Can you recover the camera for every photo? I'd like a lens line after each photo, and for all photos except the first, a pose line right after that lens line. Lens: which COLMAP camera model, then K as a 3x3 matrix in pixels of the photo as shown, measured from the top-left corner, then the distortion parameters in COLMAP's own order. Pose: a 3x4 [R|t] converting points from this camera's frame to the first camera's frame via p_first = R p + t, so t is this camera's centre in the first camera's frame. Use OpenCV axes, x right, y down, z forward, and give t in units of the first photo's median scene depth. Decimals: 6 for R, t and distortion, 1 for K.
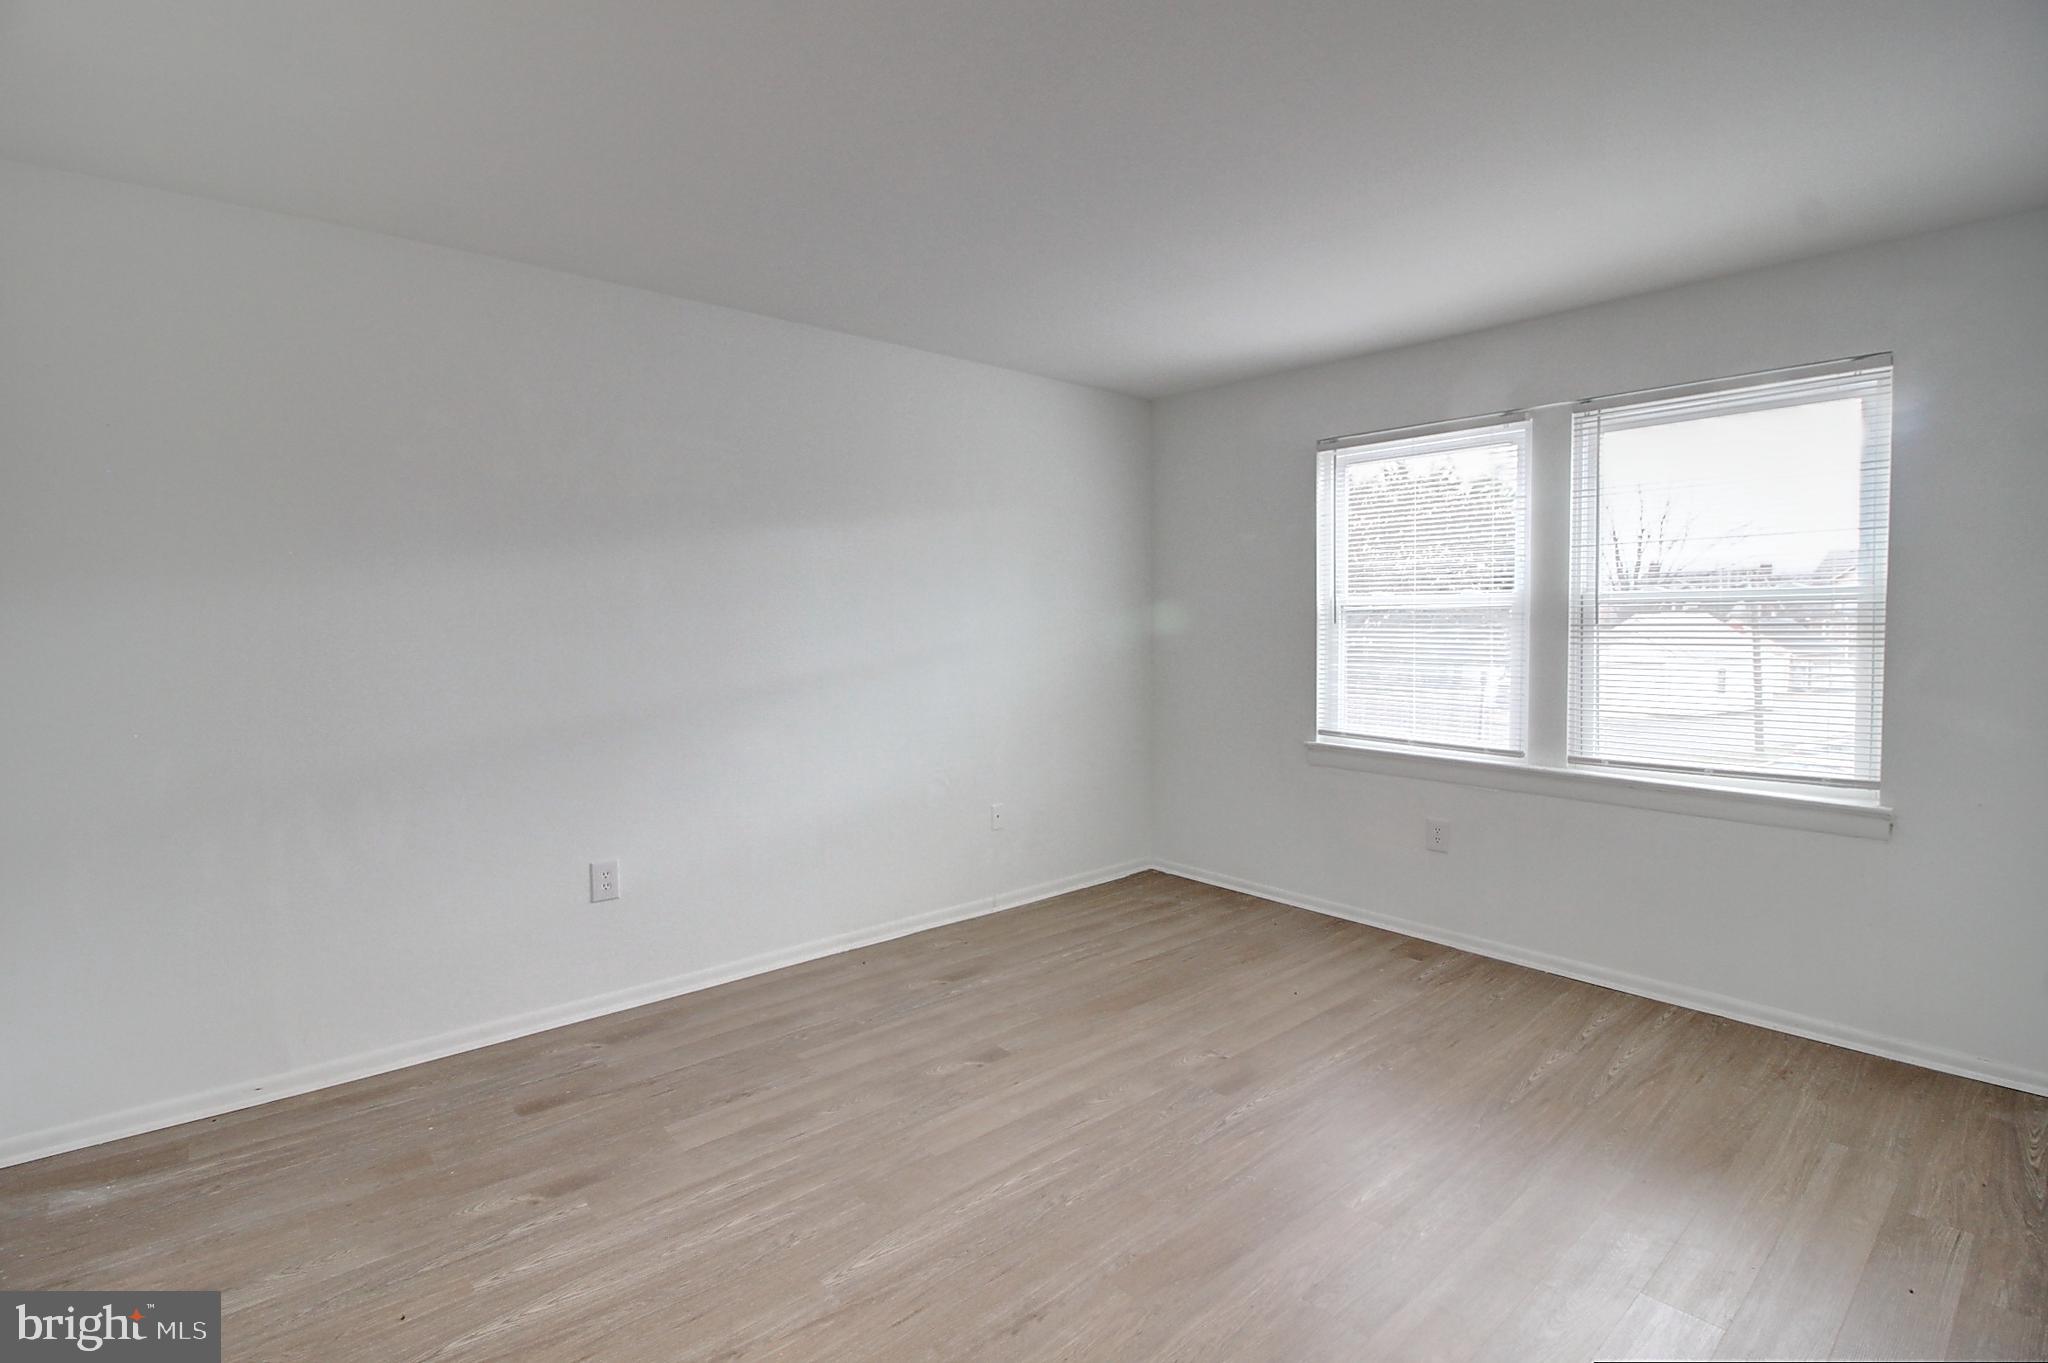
lens RADIAL K [[955.2, 0, 1021.2], [0, 955.2, 656.4], [0, 0, 1]] dist [0.000152, -0.014070]
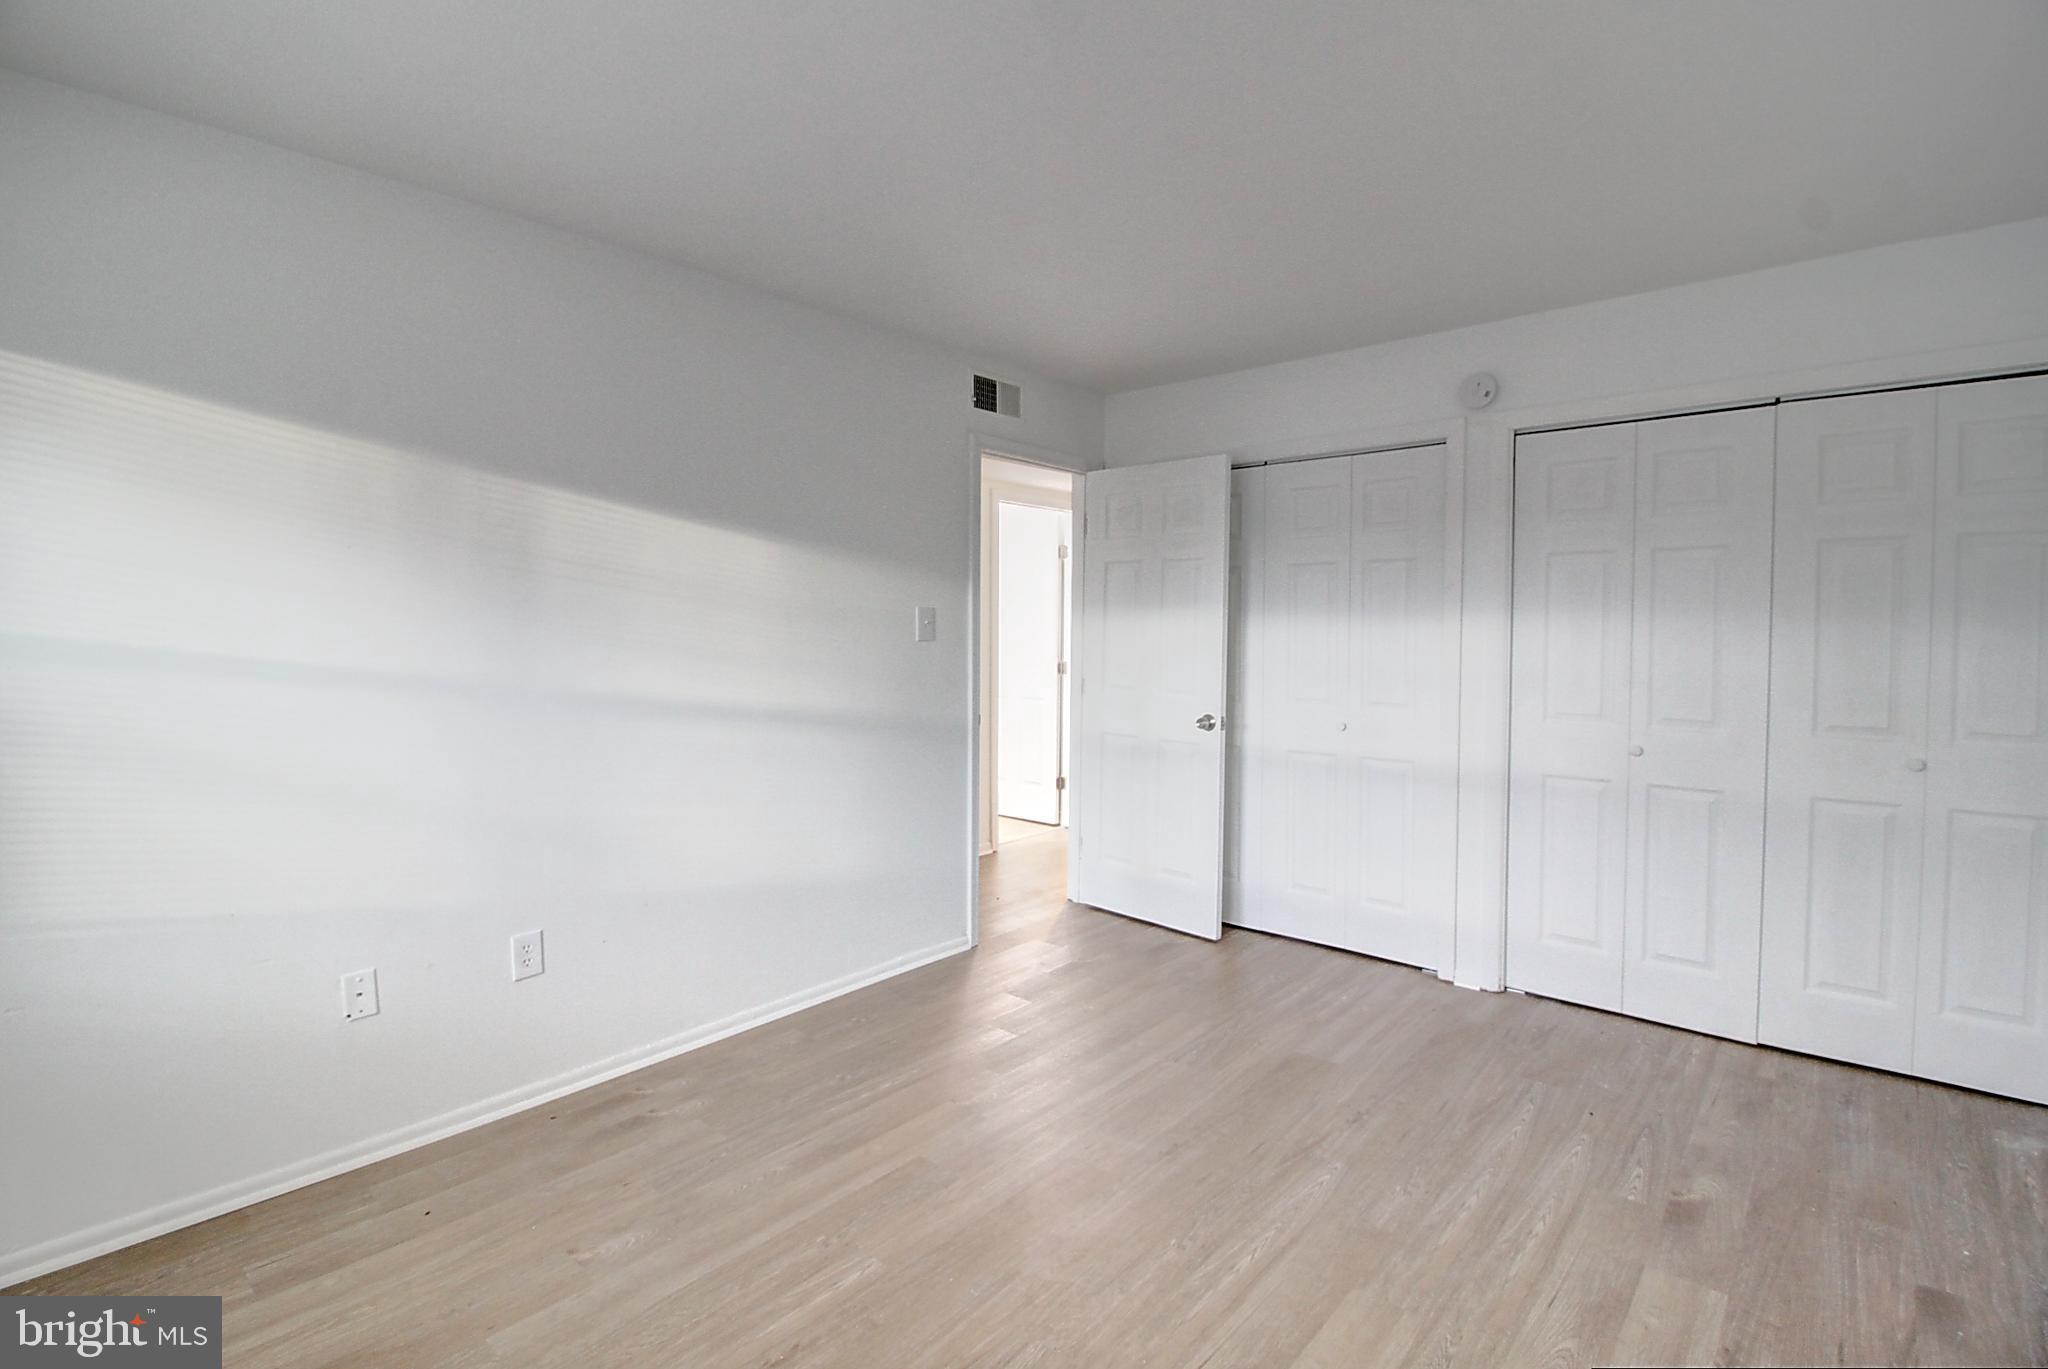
lens RADIAL K [[955.2, 0, 1021.2], [0, 955.2, 659.4], [0, 0, 1]] dist [0.000152, -0.014070]
pose [[-0.991266, 0.007709, -0.131655, 0.319134], [-0.002181, 0.997195, 0.074816, -0.076343], [0.131863, 0.074450, -0.988468, 1.864667]]
